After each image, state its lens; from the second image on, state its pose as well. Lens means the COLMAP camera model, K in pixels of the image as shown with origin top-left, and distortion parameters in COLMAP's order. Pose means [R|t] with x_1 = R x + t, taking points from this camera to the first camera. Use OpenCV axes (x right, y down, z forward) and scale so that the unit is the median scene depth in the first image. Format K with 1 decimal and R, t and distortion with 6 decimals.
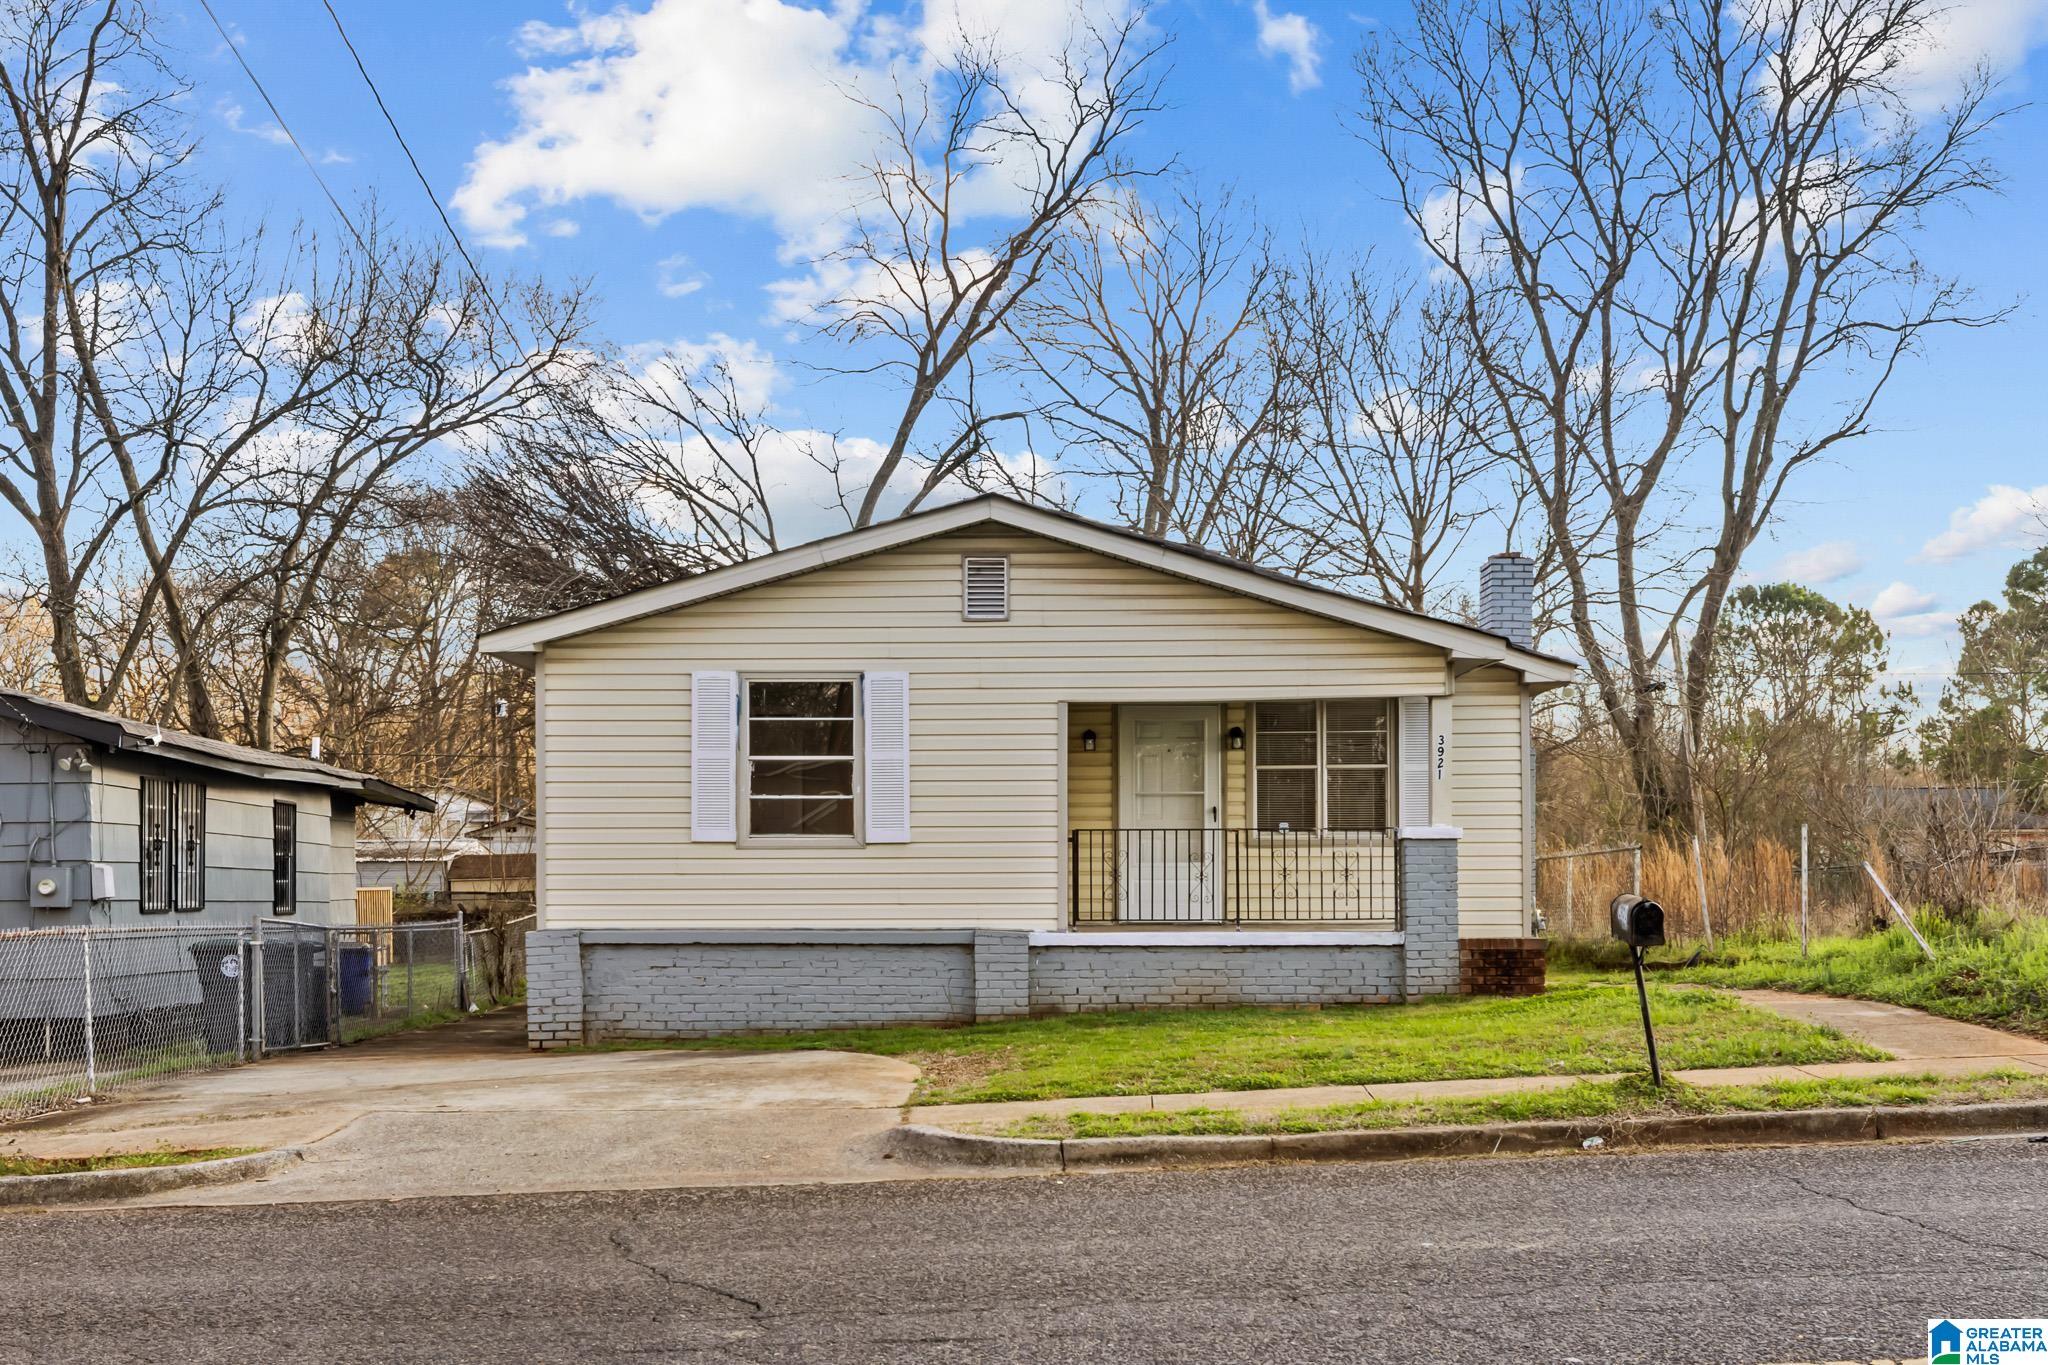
lens RADIAL K [[2332.7, 0, 1026.0], [0, 2332.7, 687.5], [0, 0, 1]] dist [-0.007840, 0.000000]
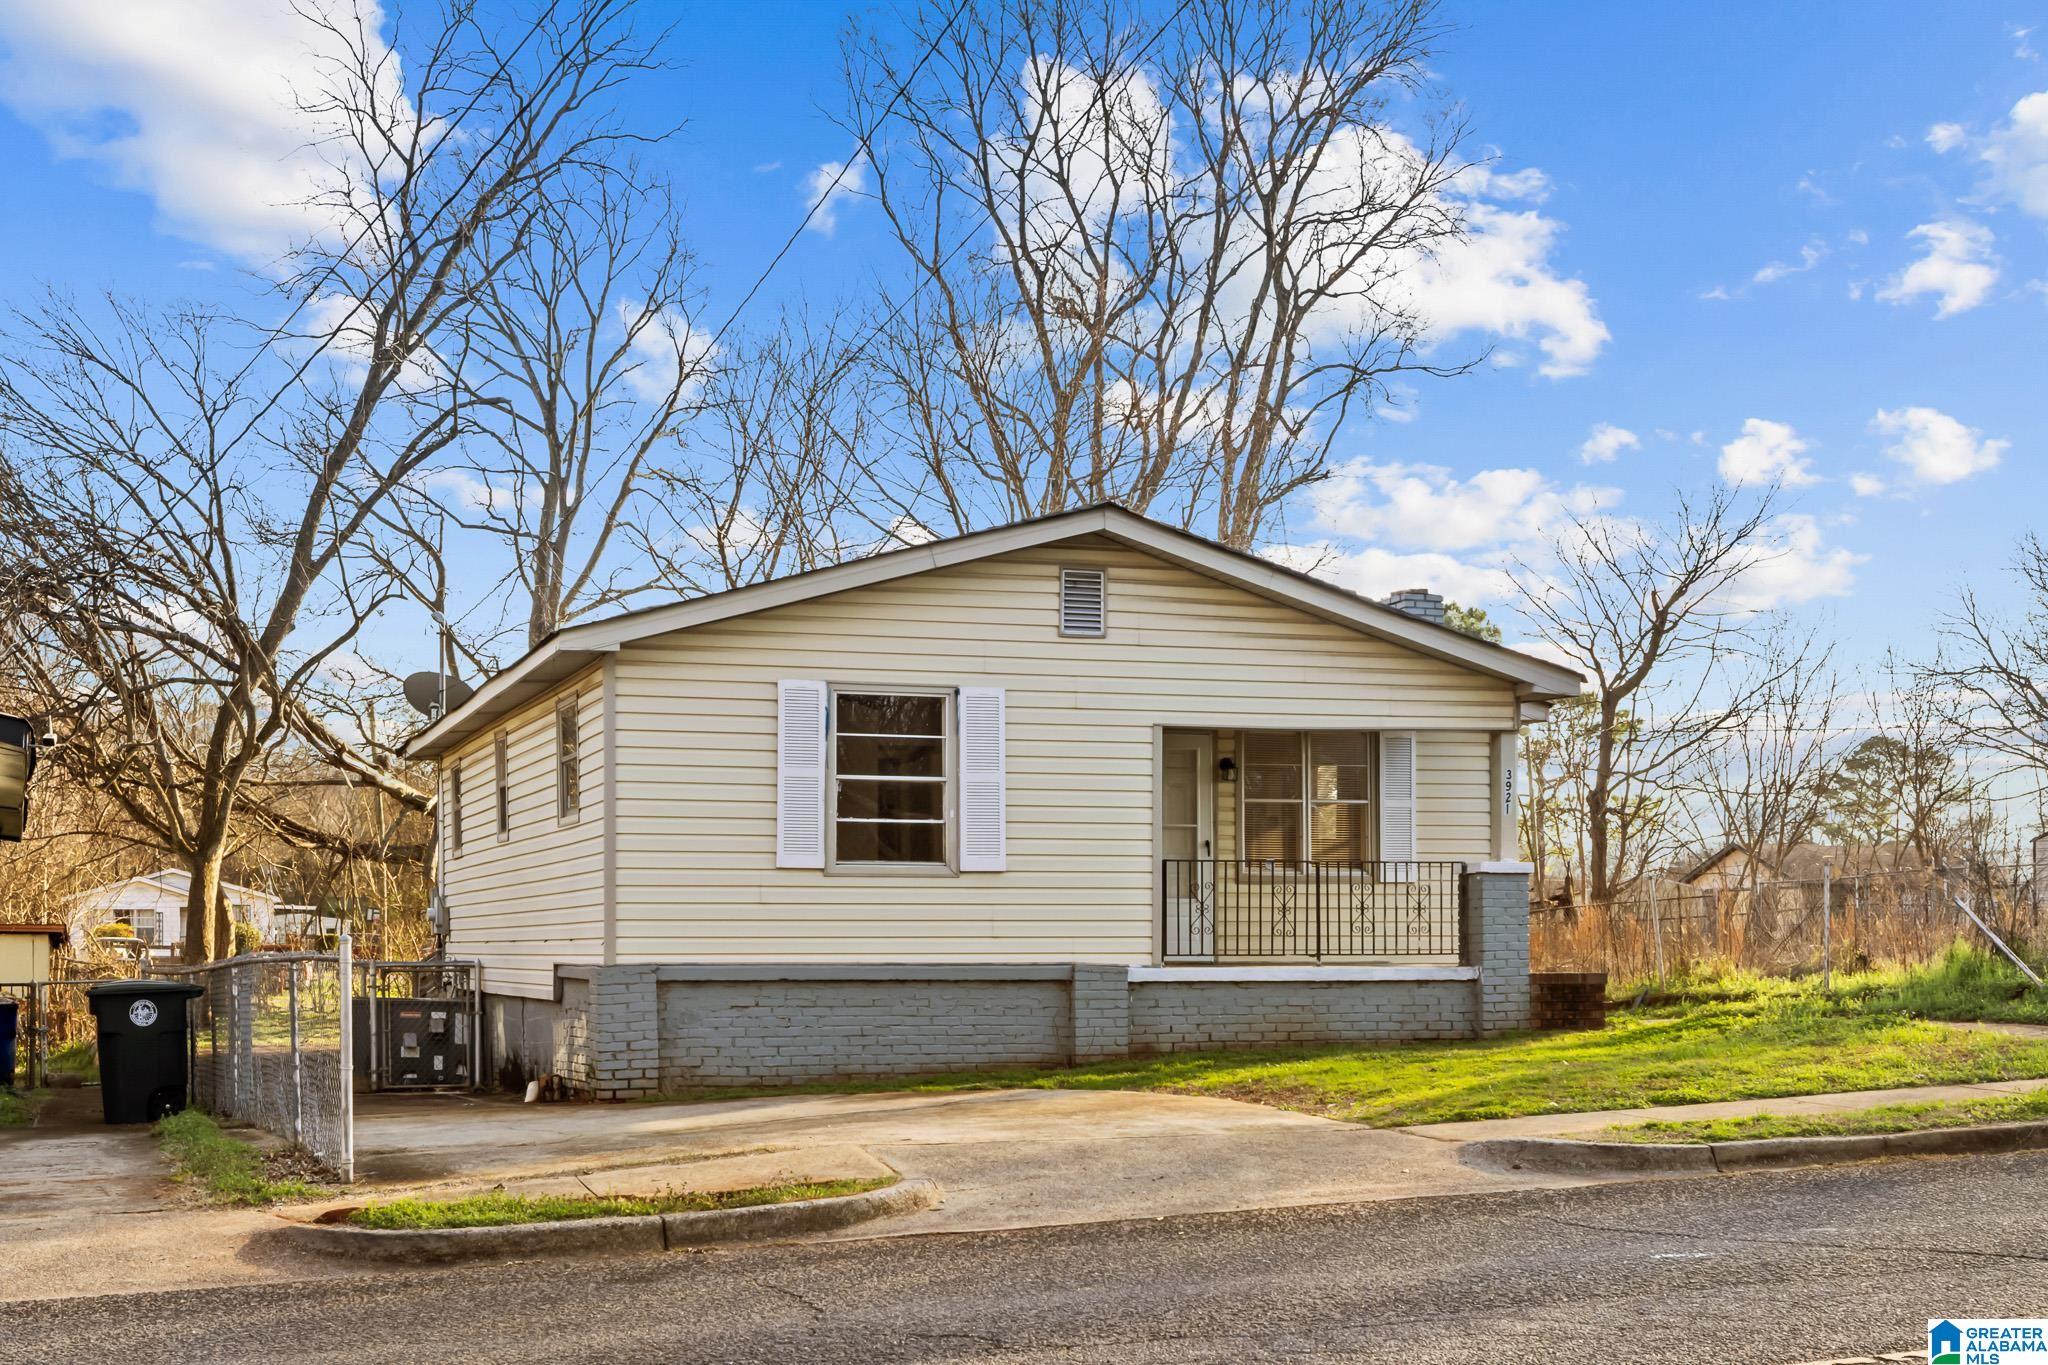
lens RADIAL K [[2671.5, 0, 1026.0], [0, 2671.5, 682.1], [0, 0, 1]] dist [-0.005602, 0.000000]
pose [[0.943386, 0.034594, 0.329889, -0.395474], [-0.028574, 0.999325, -0.023083, 0.015153], [-0.330465, 0.012350, 0.943737, -0.011924]]
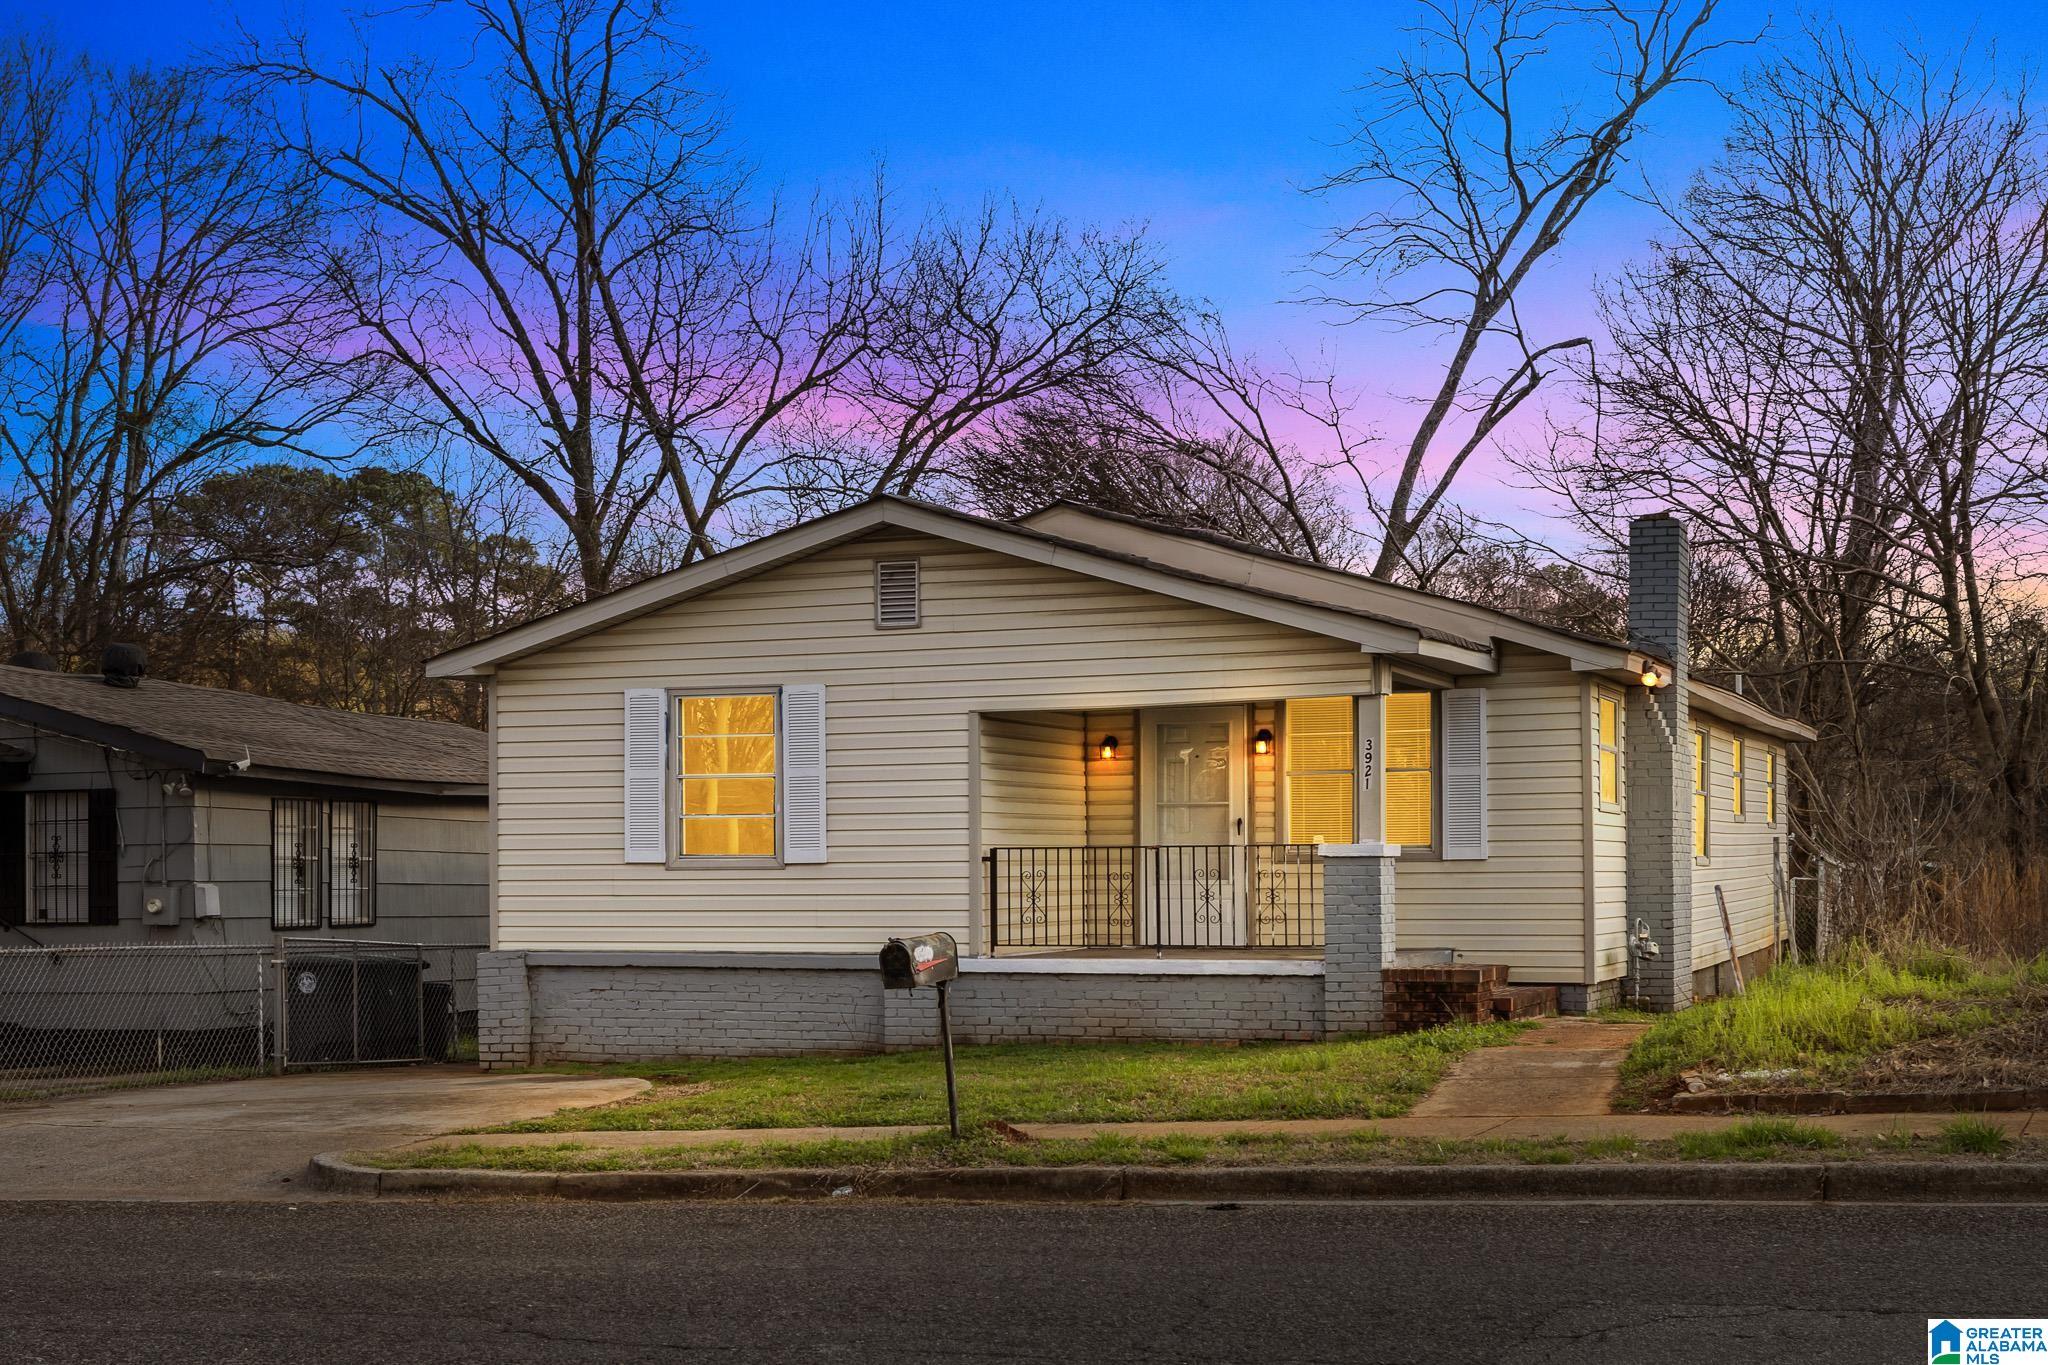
lens RADIAL K [[2719.5, 0, 1037.4], [0, 2719.5, 629.3], [0, 0, 1]] dist [-0.003560, 0.000000]
pose [[0.936353, -0.033906, -0.349419, 0.423132], [0.031248, 0.999424, -0.013245, -0.011826], [0.349667, 0.001483, 0.936873, -0.015807]]
